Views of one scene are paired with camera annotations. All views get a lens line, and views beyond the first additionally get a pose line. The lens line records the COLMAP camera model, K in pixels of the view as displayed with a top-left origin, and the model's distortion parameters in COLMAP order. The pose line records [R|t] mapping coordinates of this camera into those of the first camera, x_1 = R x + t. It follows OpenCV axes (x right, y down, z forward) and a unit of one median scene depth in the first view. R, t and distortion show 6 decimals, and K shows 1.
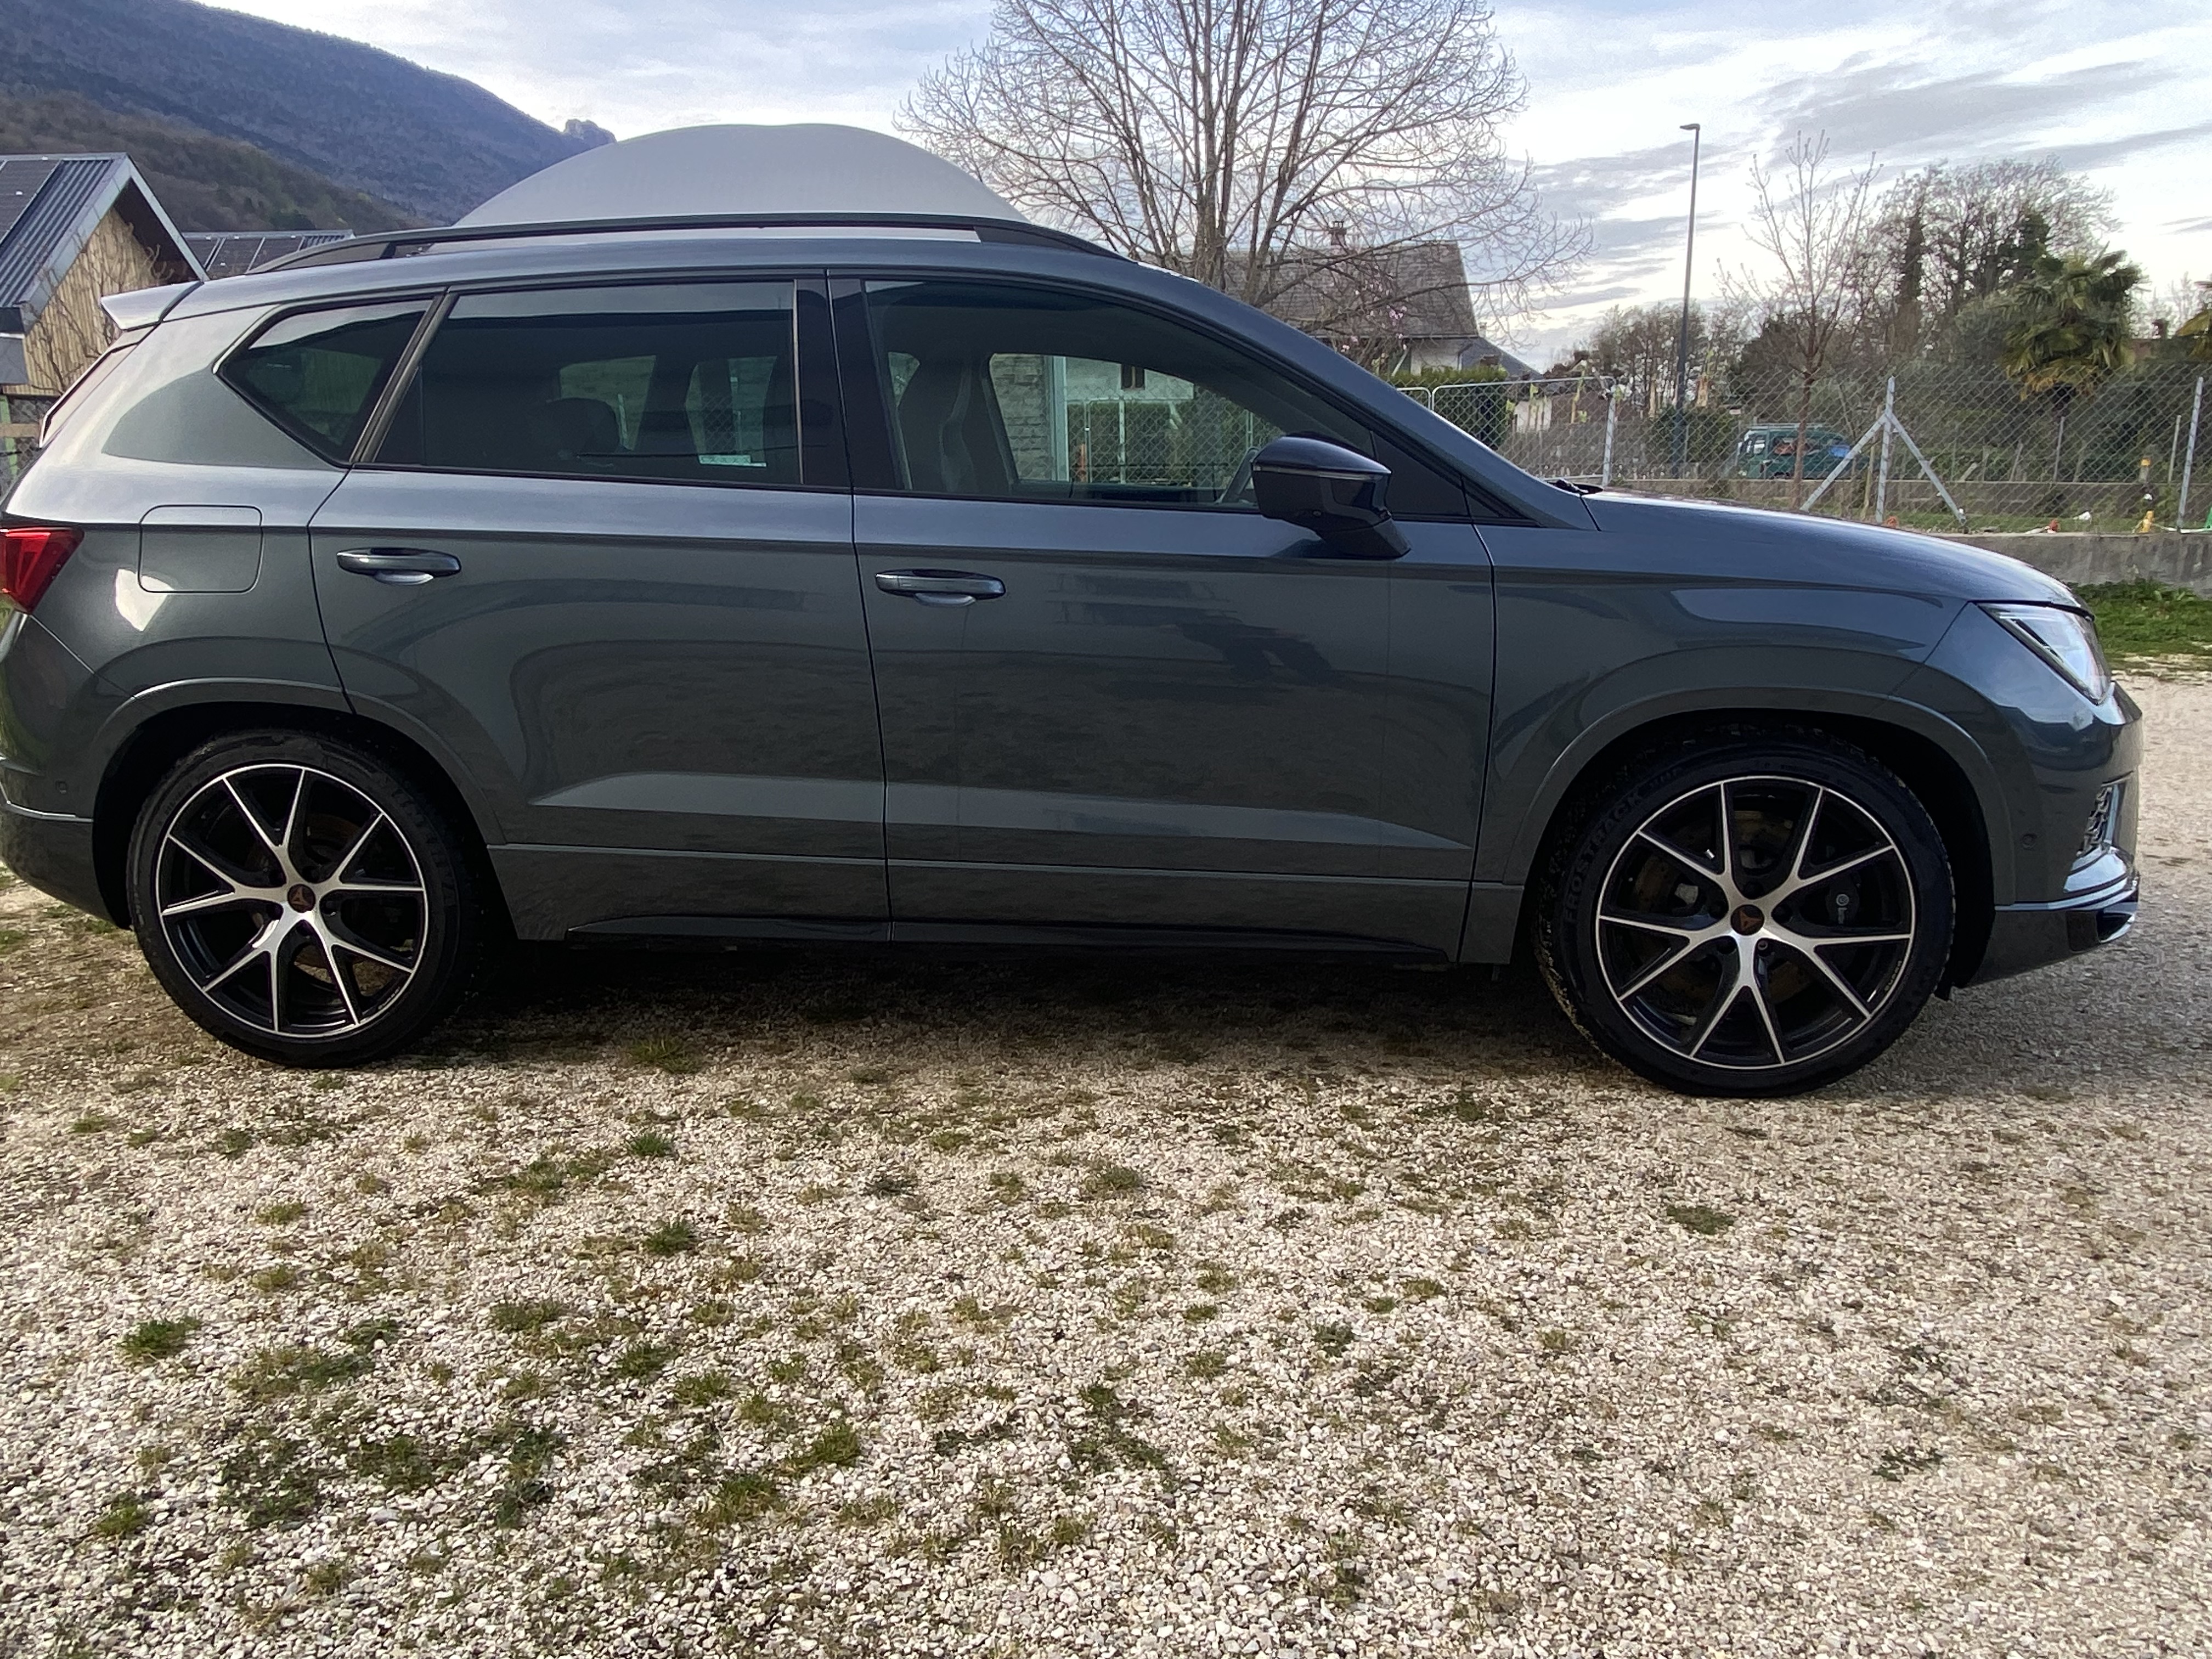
lens RADIAL K [[1529.7, 0, 1098.5], [0, 1529.7, 798.3], [0, 0, 1]] dist [0.072766, -0.086788]
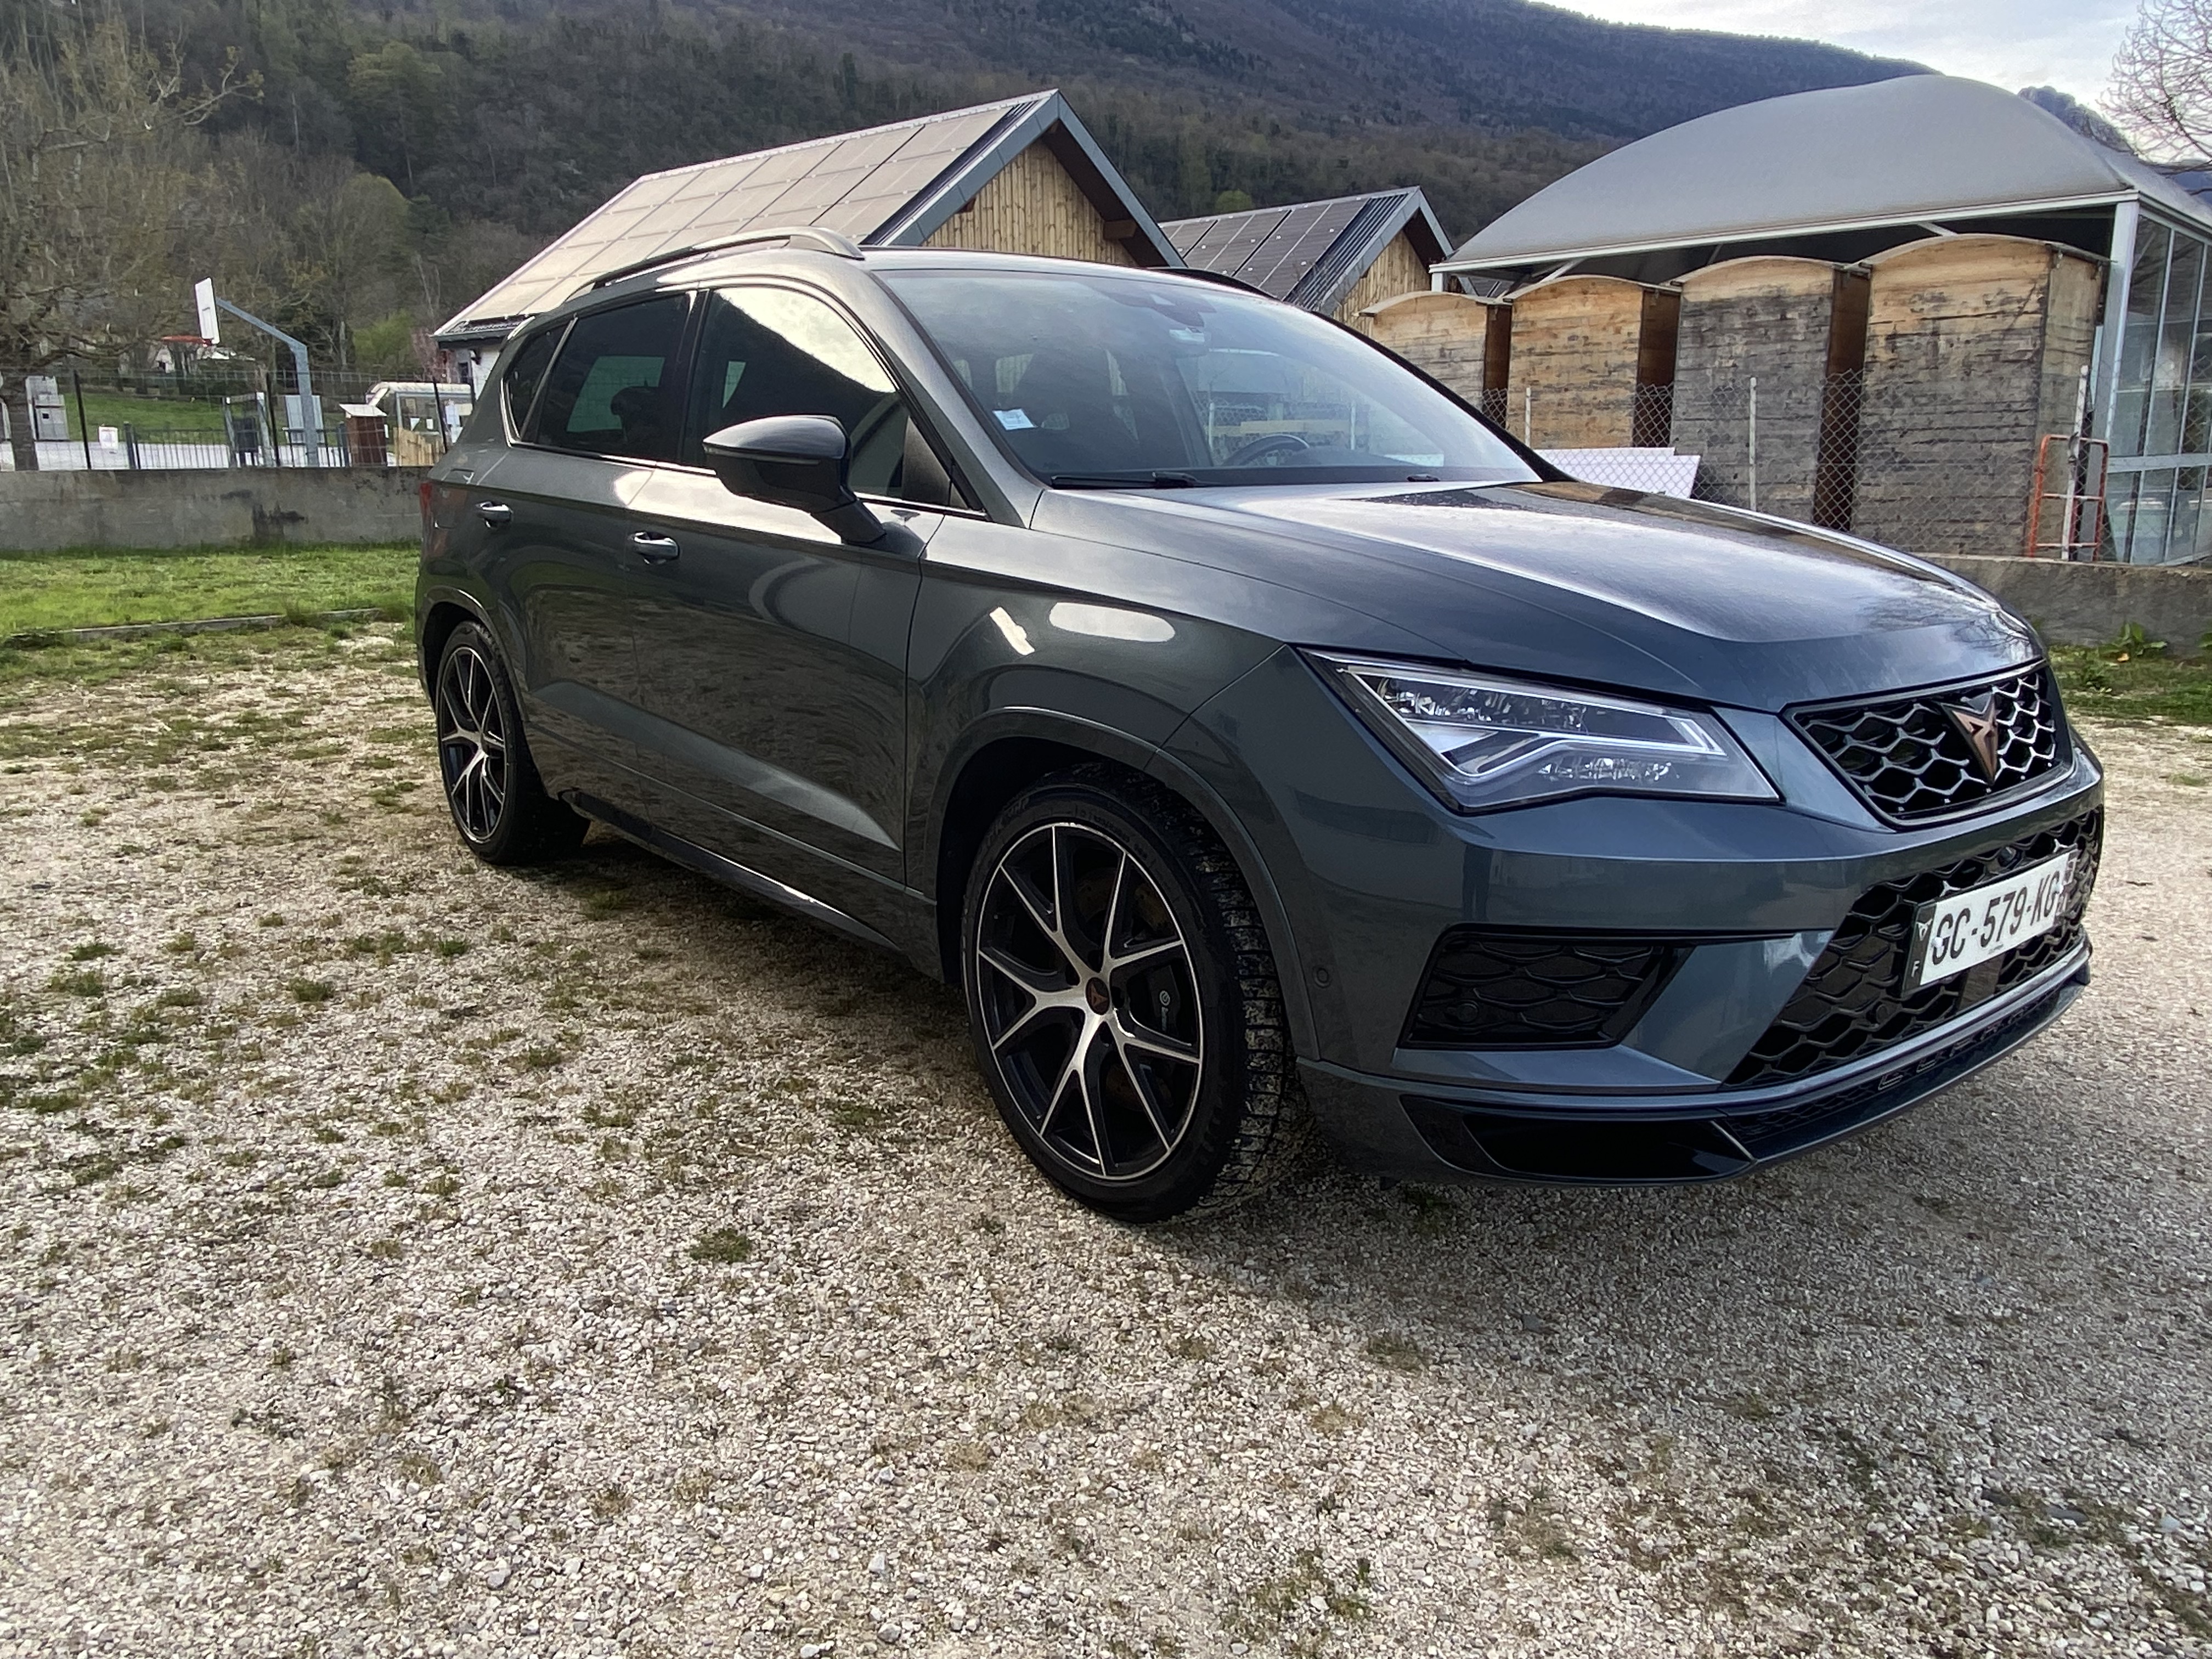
lens RADIAL K [[1521.0, 0, 1108.1], [0, 1521.0, 798.1], [0, 0, 1]] dist [0.097647, -0.132700]
pose [[0.705547, 0.167609, -0.688557, 0.985028], [-0.165230, 0.983756, 0.070160, -0.087760], [0.689132, 0.064269, 0.721780, 0.395339]]
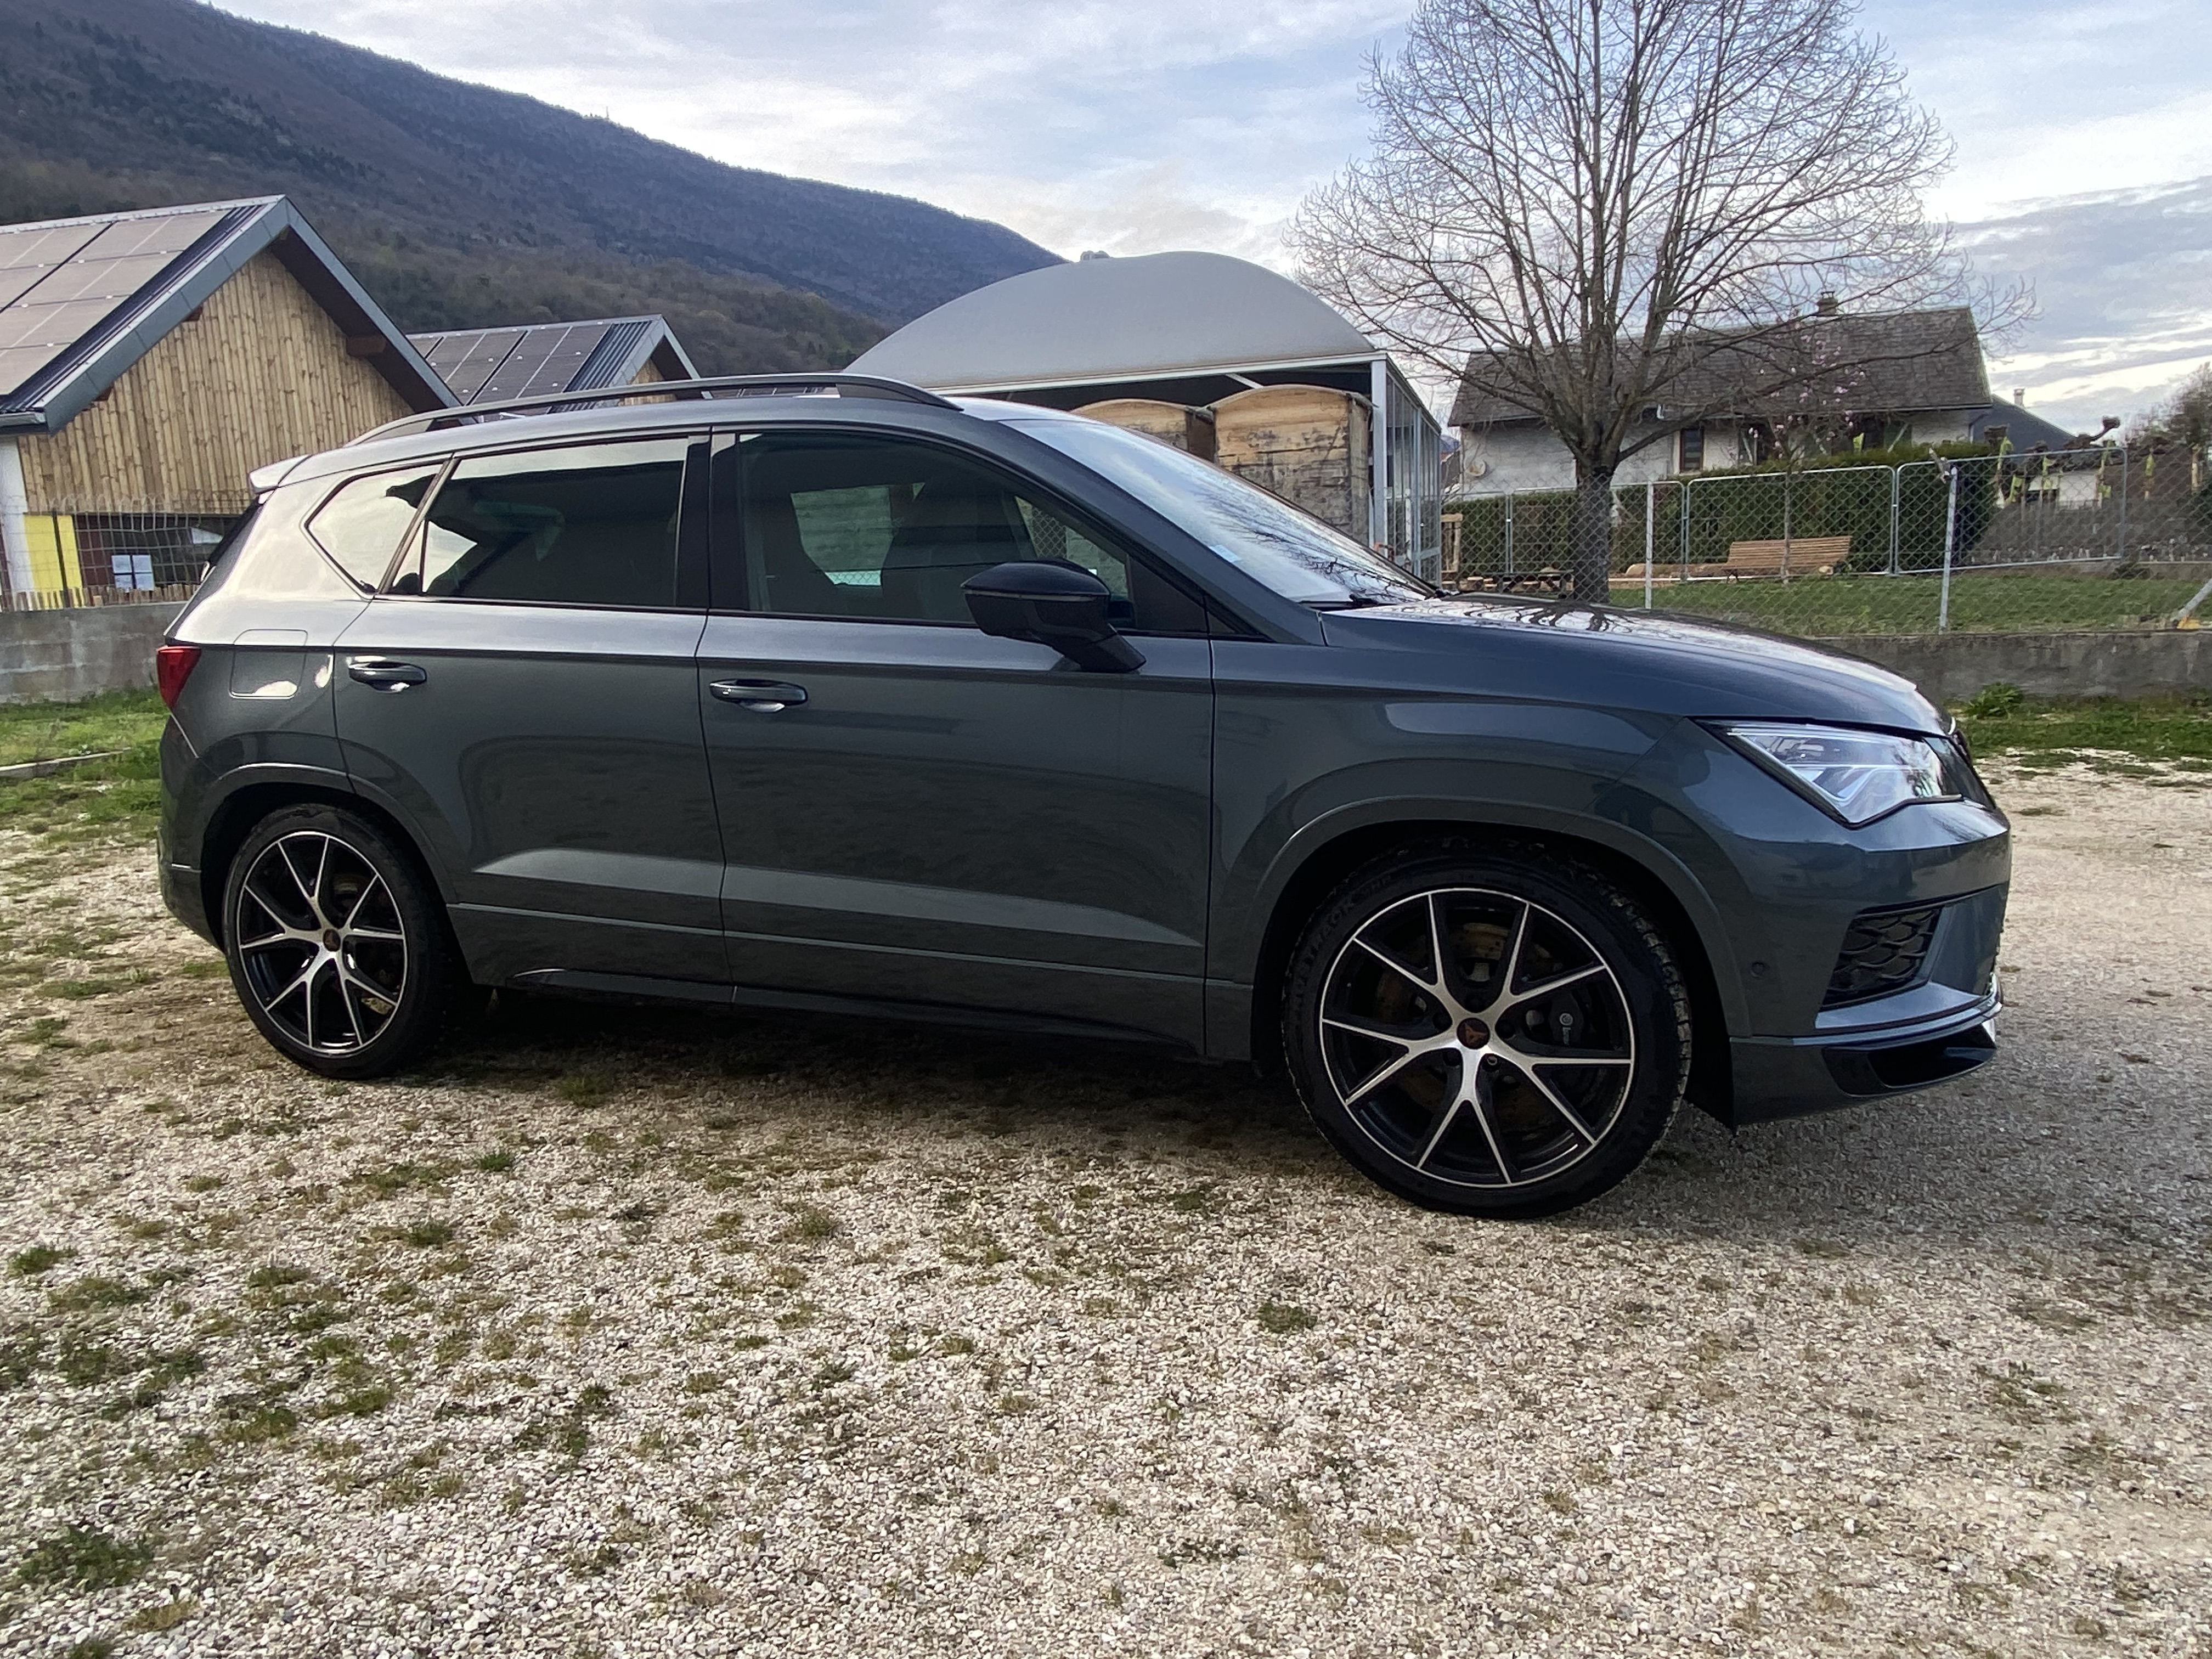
lens RADIAL K [[1529.7, 0, 1098.5], [0, 1529.7, 798.3], [0, 0, 1]] dist [0.072766, -0.086788]
pose [[0.956641, 0.024349, -0.290249, 0.474052], [-0.041801, 0.997661, -0.054082, -0.008528], [0.288253, 0.063870, 0.955422, -0.022195]]
